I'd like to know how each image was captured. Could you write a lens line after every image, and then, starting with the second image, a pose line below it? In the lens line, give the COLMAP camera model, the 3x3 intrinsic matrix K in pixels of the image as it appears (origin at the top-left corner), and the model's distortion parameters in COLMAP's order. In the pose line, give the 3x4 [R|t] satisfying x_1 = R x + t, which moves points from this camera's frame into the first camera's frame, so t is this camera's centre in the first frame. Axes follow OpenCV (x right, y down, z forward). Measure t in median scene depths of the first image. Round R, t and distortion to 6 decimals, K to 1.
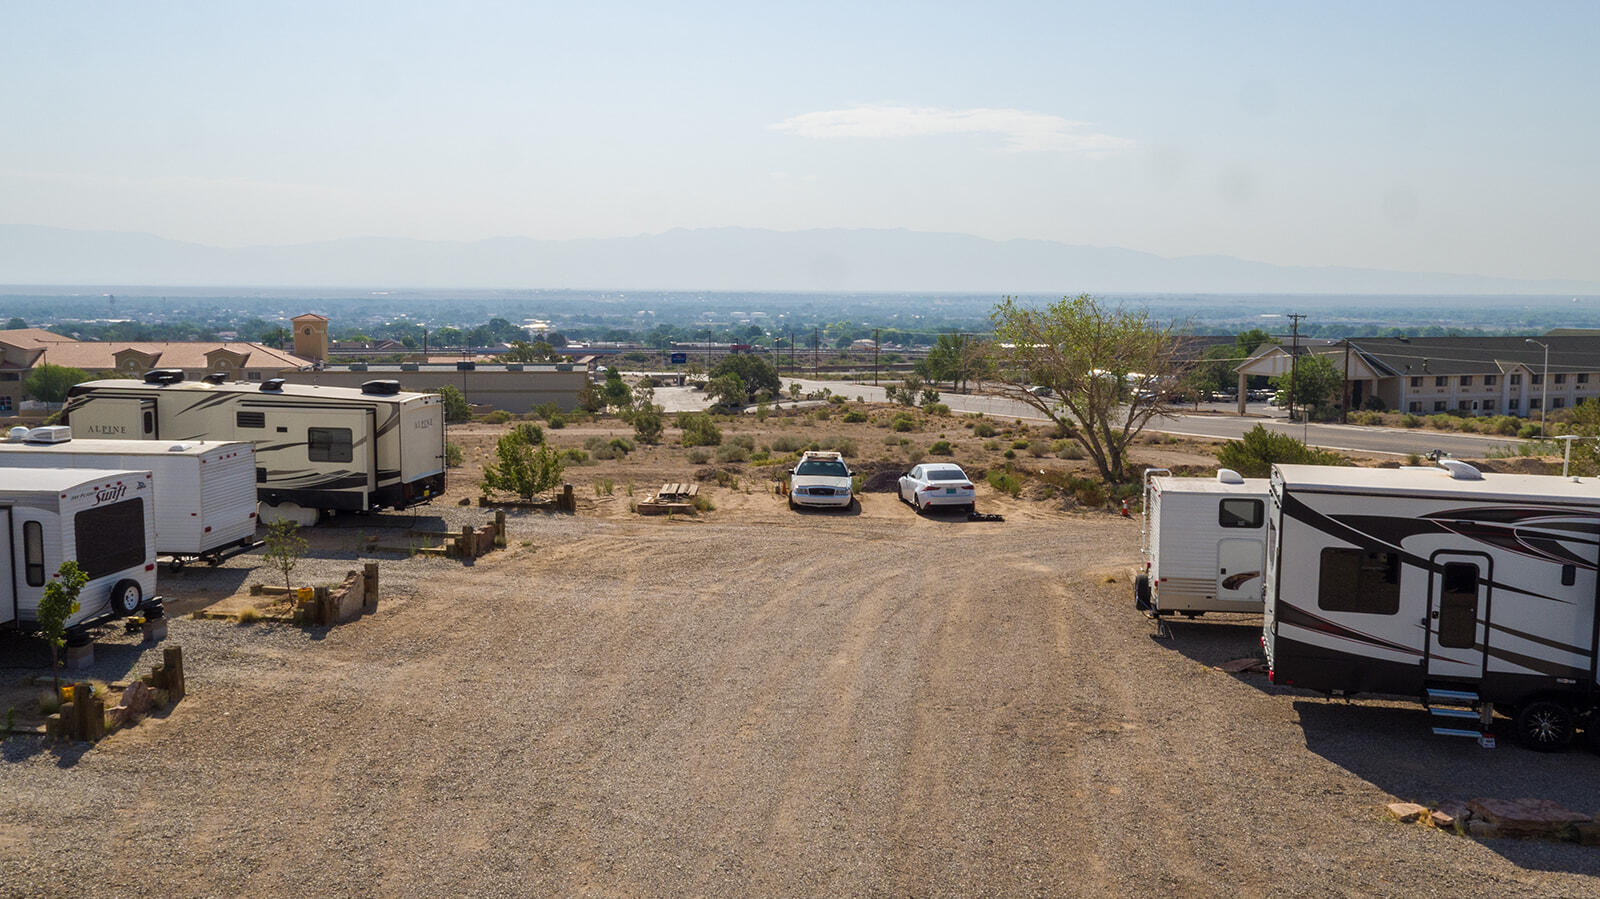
lens RADIAL K [[1407.2, 0, 809.7], [0, 1407.2, 459.9], [0, 0, 1]] dist [0.040408, -0.027408]
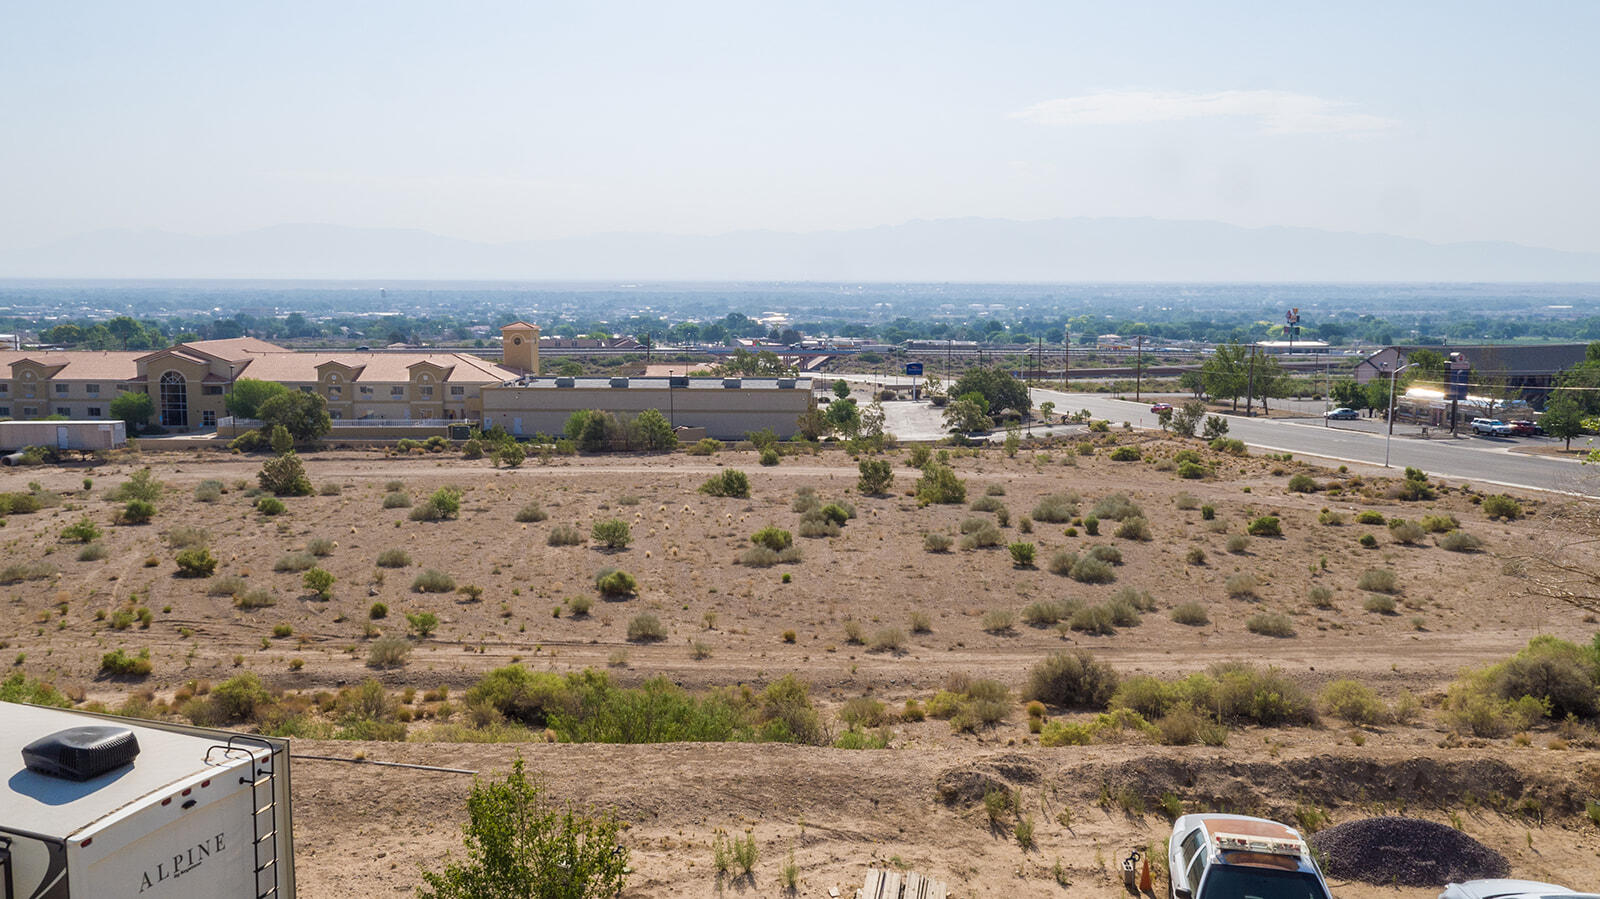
lens RADIAL K [[1407.2, 0, 828.4], [0, 1407.2, 453.7], [0, 0, 1]] dist [0.040408, -0.027408]
pose [[0.988144, 0.014056, -0.152886, -0.010479], [-0.013717, 0.999901, 0.003270, -0.023078], [0.152917, -0.001134, 0.988238, 0.117934]]
